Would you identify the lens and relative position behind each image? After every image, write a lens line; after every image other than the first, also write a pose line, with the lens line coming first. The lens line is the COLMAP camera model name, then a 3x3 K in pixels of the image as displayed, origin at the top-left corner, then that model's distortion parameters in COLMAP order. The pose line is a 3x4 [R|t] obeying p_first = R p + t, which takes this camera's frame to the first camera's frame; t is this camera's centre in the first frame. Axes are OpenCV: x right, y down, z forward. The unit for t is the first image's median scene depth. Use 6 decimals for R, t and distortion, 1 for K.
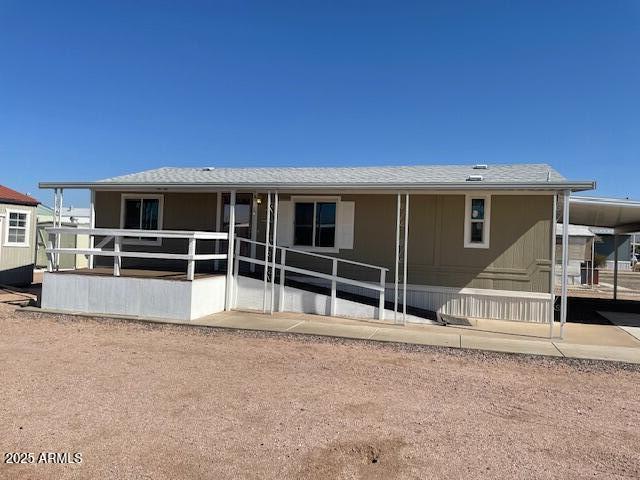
lens RADIAL K [[486.9, 0, 320.0], [0, 486.9, 240.0], [0, 0, 1]] dist [0.105688, -0.132403]
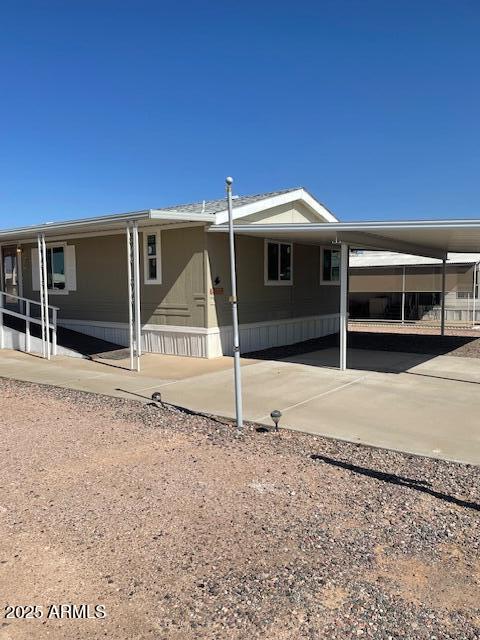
lens RADIAL K [[486.9, 0, 249.5], [0, 486.9, 319.1], [0, 0, 1]] dist [0.105688, -0.132403]
pose [[0.940621, -0.019783, -0.338882, 0.848015], [0.043464, 0.997102, 0.062432, 0.033255], [0.336665, -0.073454, 0.938755, 0.120052]]
